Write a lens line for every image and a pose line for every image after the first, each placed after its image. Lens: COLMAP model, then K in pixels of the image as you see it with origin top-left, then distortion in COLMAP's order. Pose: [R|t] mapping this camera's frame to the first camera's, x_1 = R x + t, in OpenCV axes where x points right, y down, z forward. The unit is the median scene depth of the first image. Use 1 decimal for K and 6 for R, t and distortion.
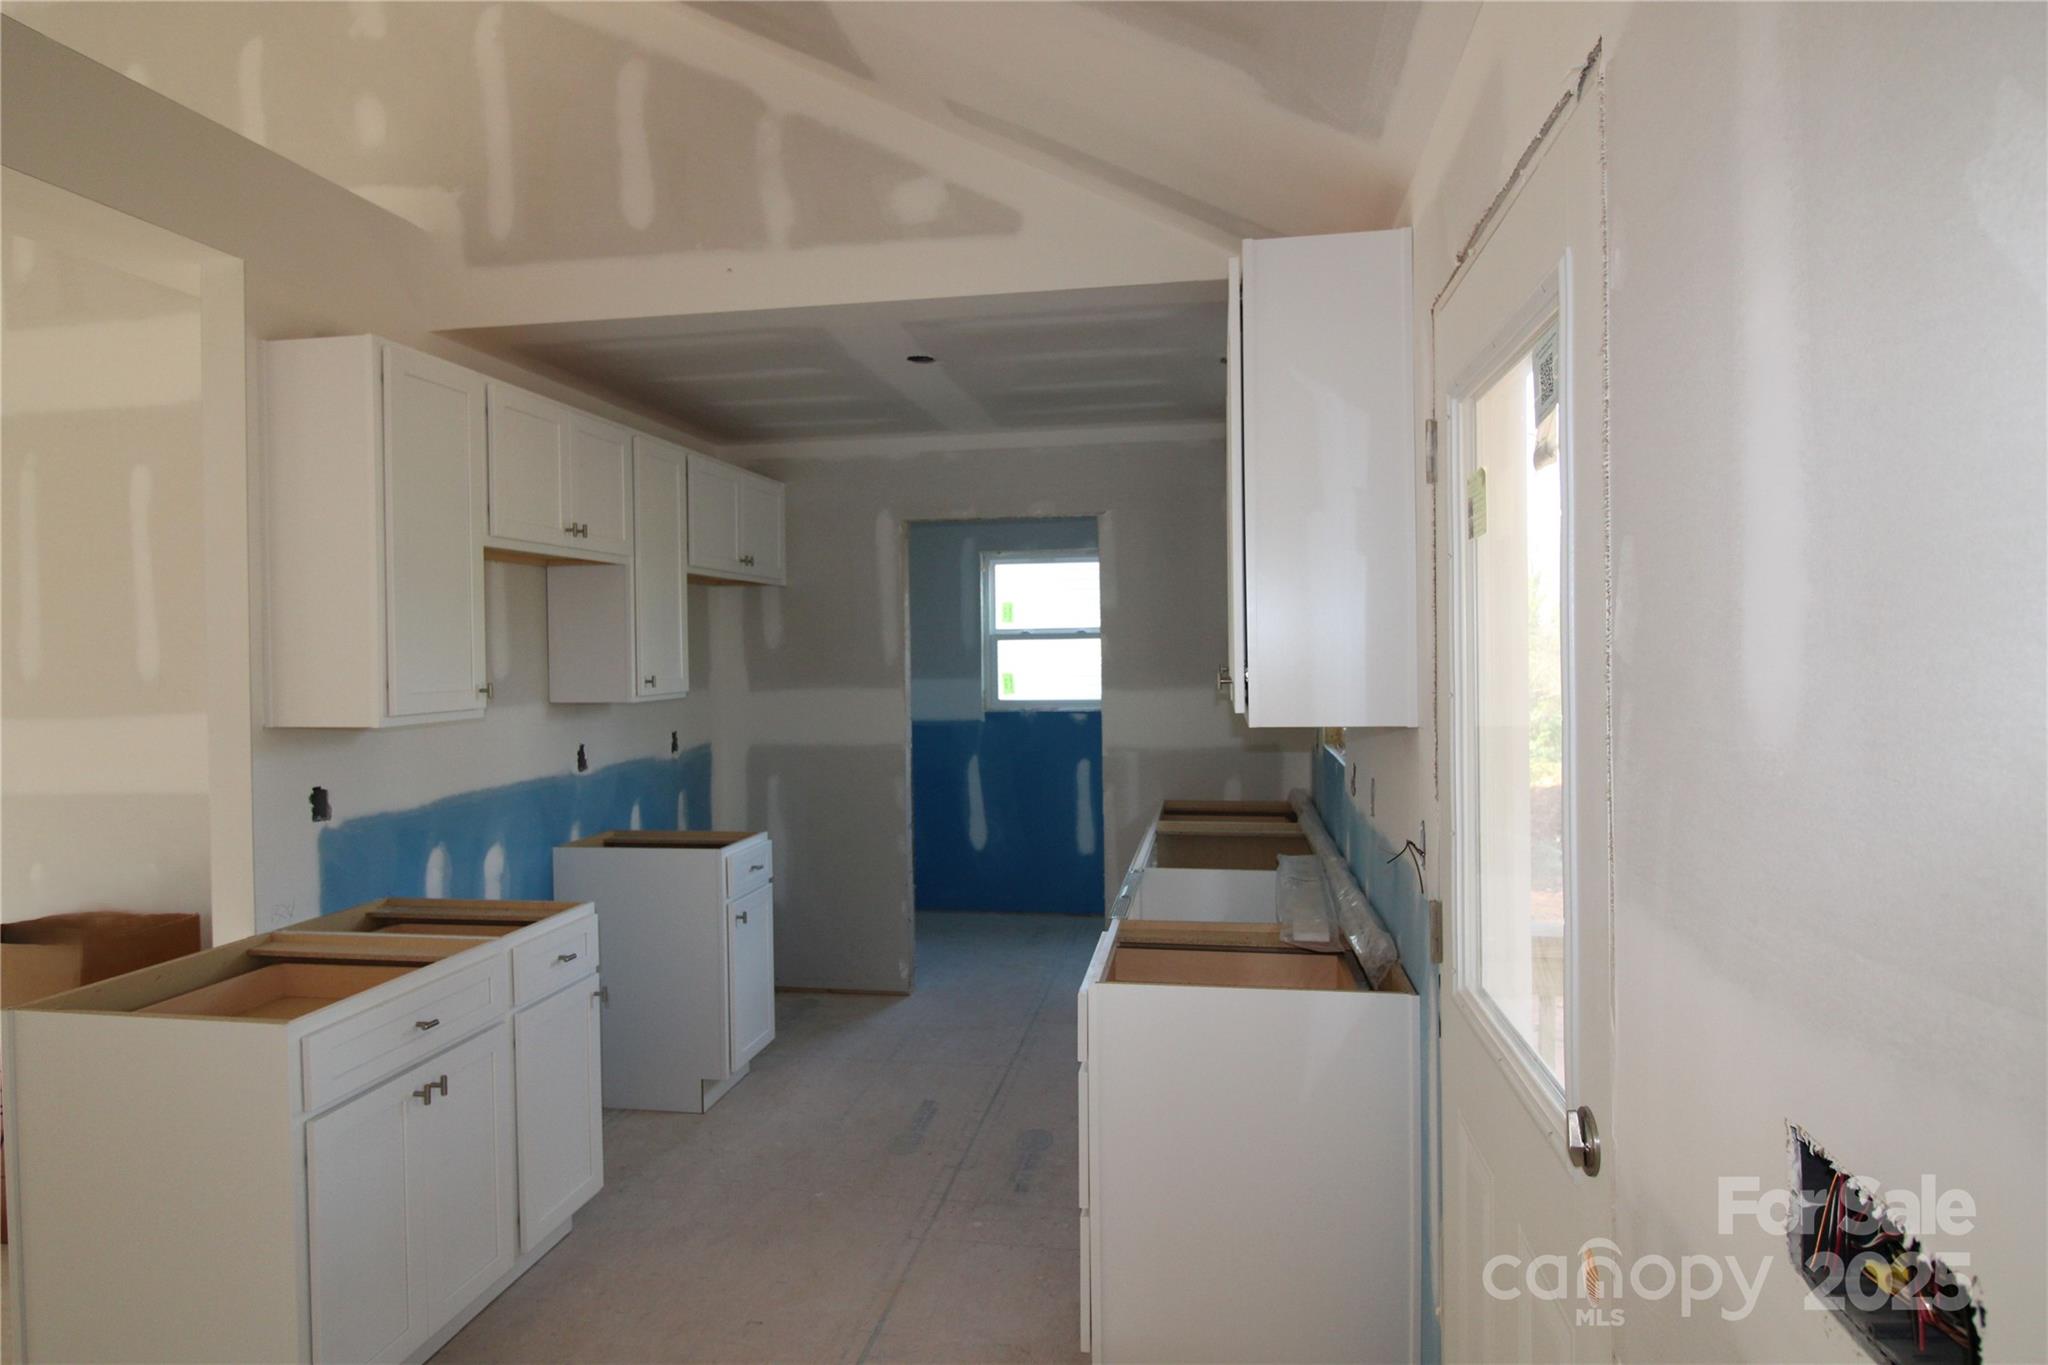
lens RADIAL K [[964.9, 0, 1024.0], [0, 964.9, 682.5], [0, 0, 1]] dist [0.000117, -0.000143]
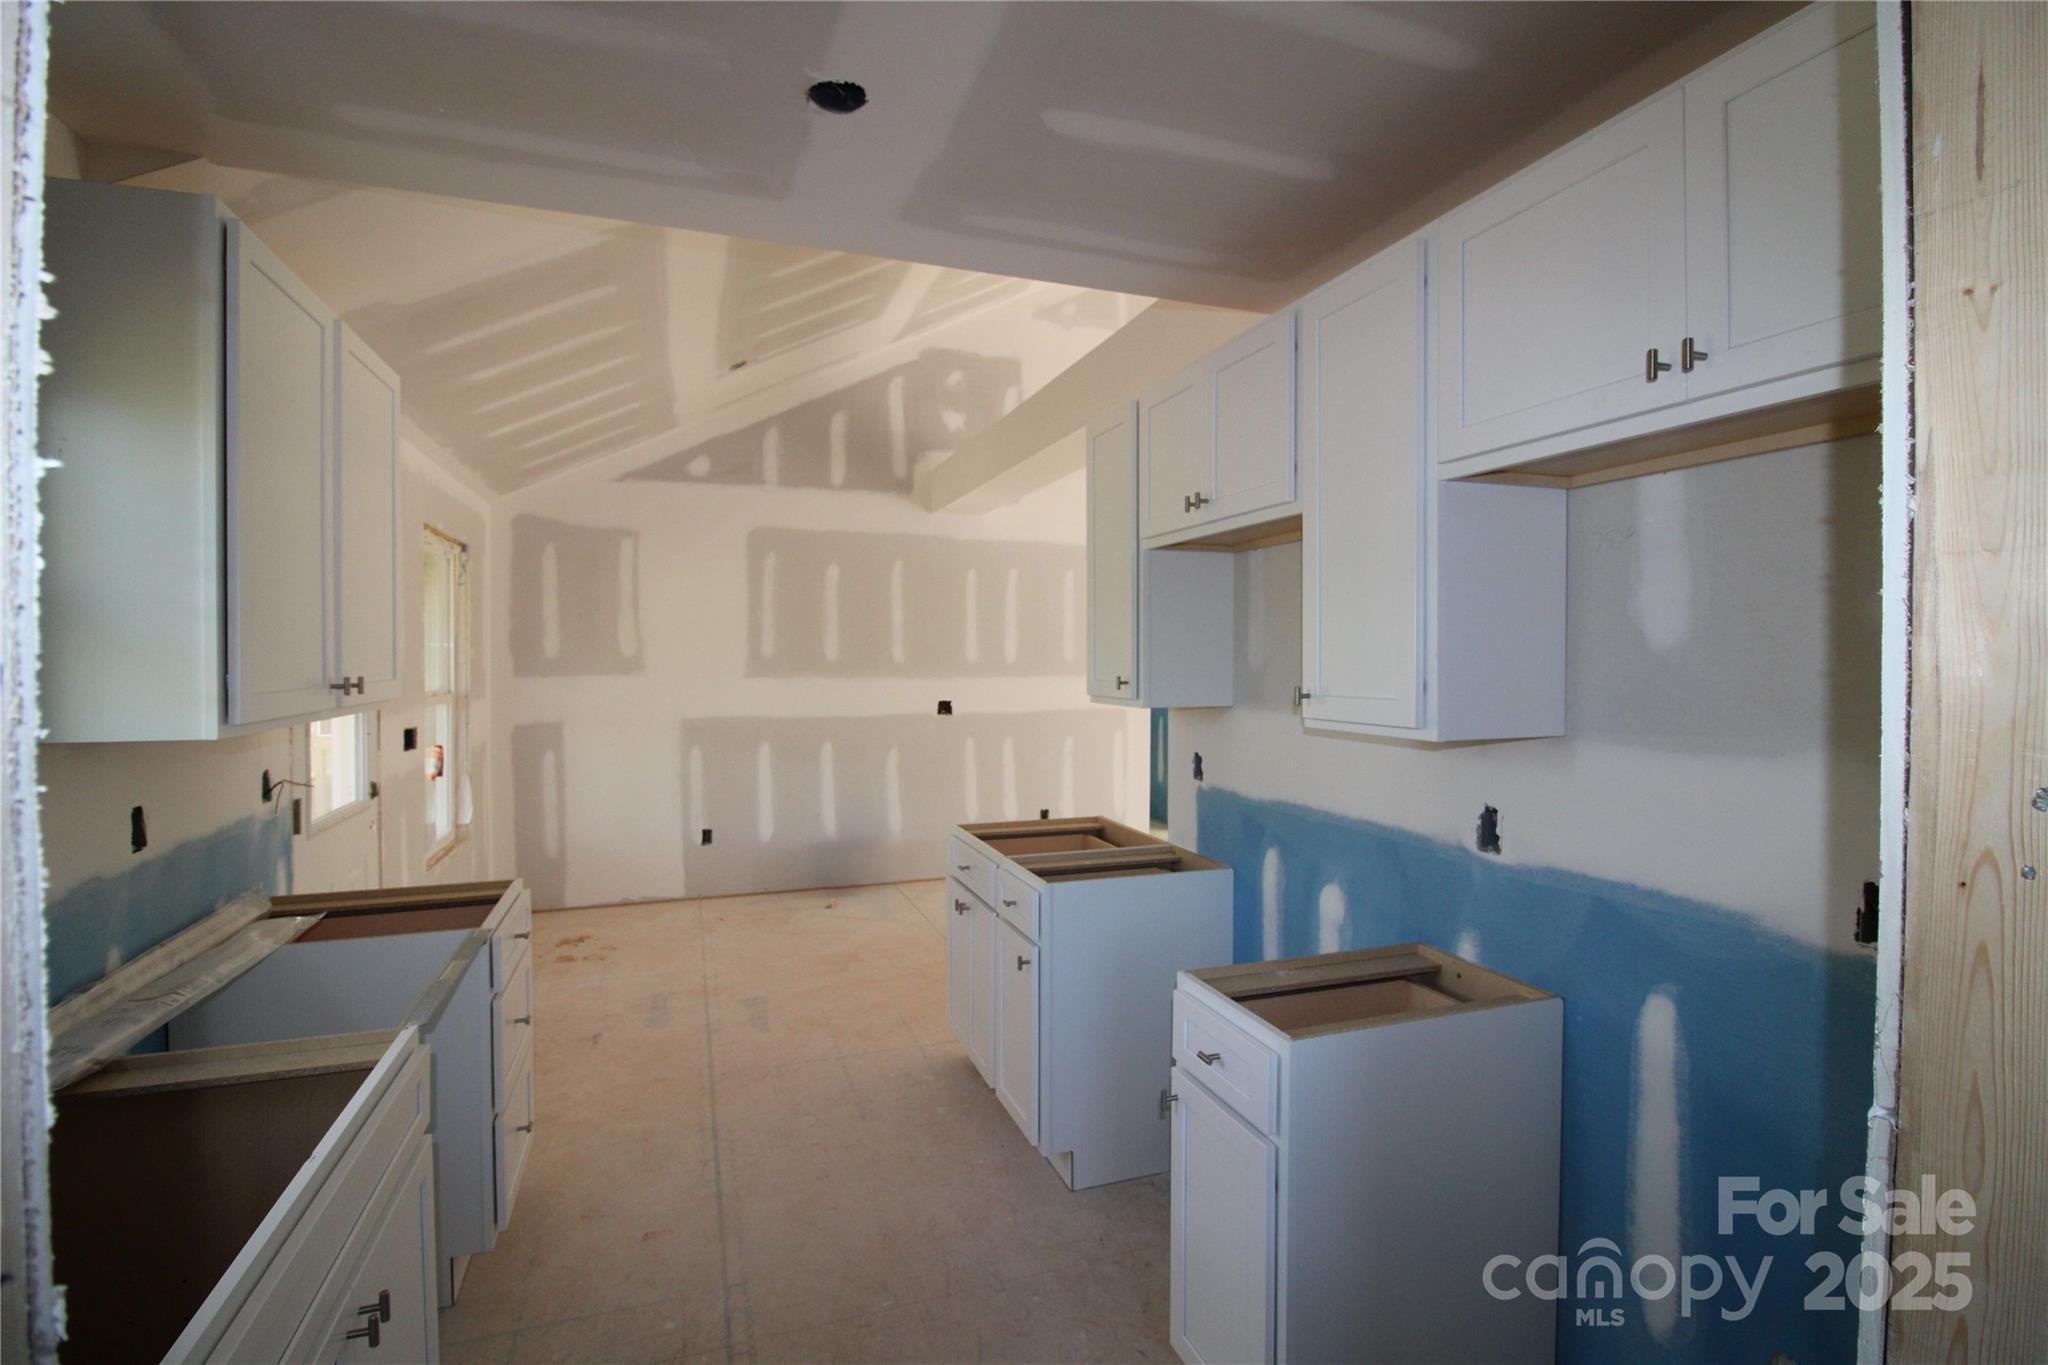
lens RADIAL K [[964.9, 0, 1024.0], [0, 964.9, 682.5], [0, 0, 1]] dist [0.000117, -0.000143]
pose [[-0.862605, 0.025096, -0.505256, 0.083166], [-0.008959, 0.997854, 0.064860, -0.051217], [0.505799, 0.060475, -0.860529, 1.560487]]
